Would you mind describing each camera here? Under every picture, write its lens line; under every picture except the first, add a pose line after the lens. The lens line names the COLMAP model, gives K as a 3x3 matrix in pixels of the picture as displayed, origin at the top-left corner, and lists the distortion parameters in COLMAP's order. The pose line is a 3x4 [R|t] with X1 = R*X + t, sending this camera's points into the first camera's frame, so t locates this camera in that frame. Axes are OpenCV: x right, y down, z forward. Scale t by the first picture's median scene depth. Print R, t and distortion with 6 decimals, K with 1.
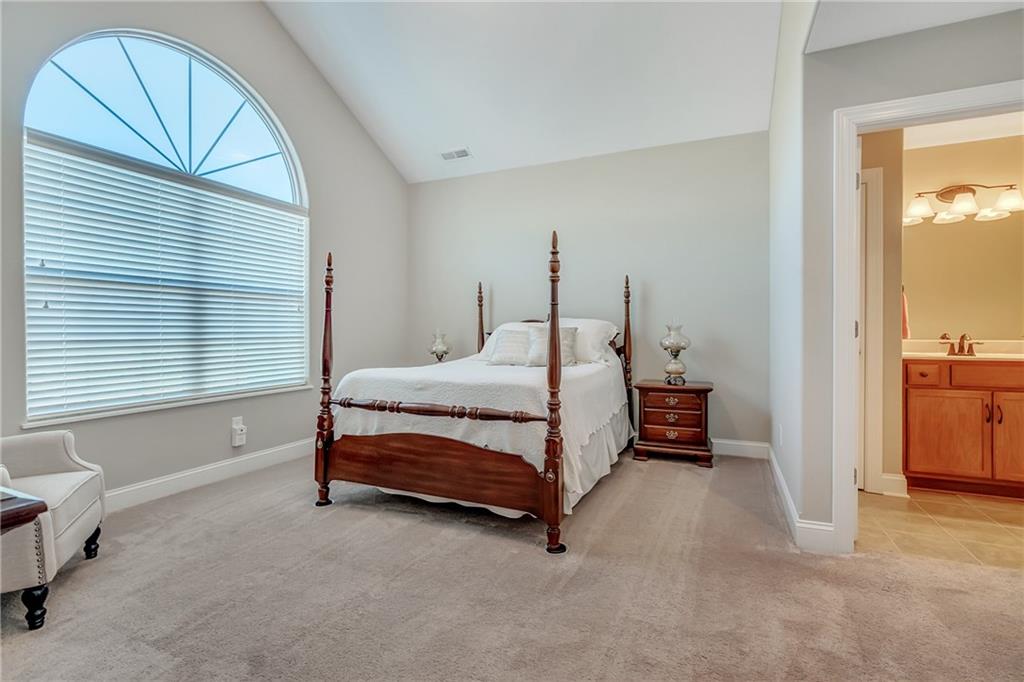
lens RADIAL K [[464.2, 0, 512.3], [0, 464.2, 336.6], [0, 0, 1]] dist [-0.001379, -0.000152]
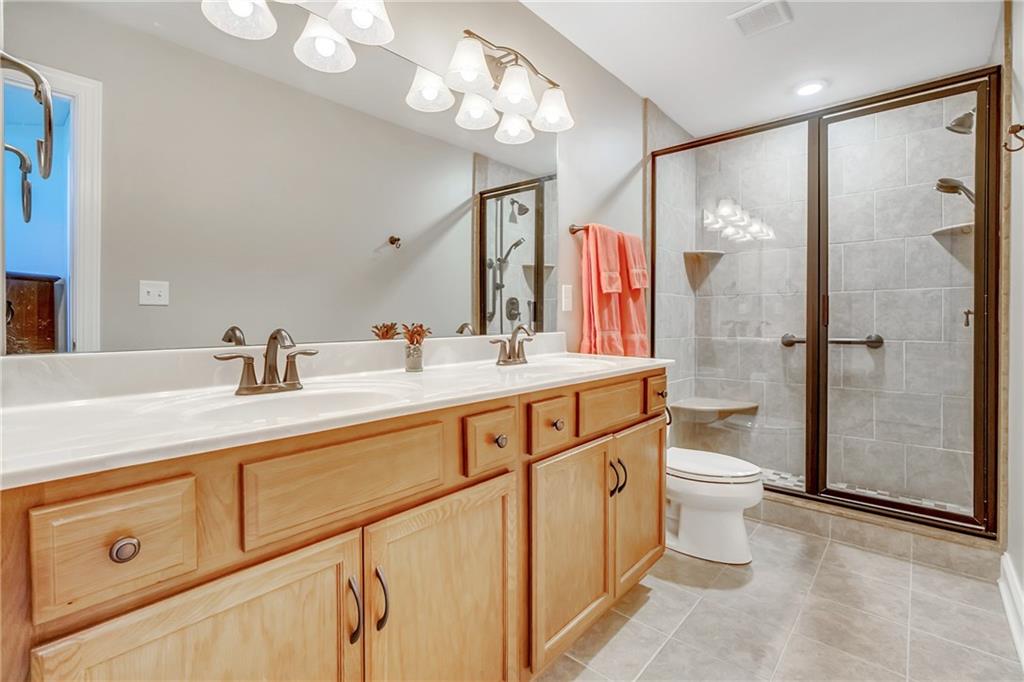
lens RADIAL K [[464.2, 0, 519.2], [0, 464.2, 320.9], [0, 0, 1]] dist [-0.001379, -0.000152]
pose [[0.294689, -0.006221, 0.955573, 0.690747], [0.008966, 0.999953, 0.003745, -0.011686], [-0.955551, 0.007464, 0.294731, 0.718616]]
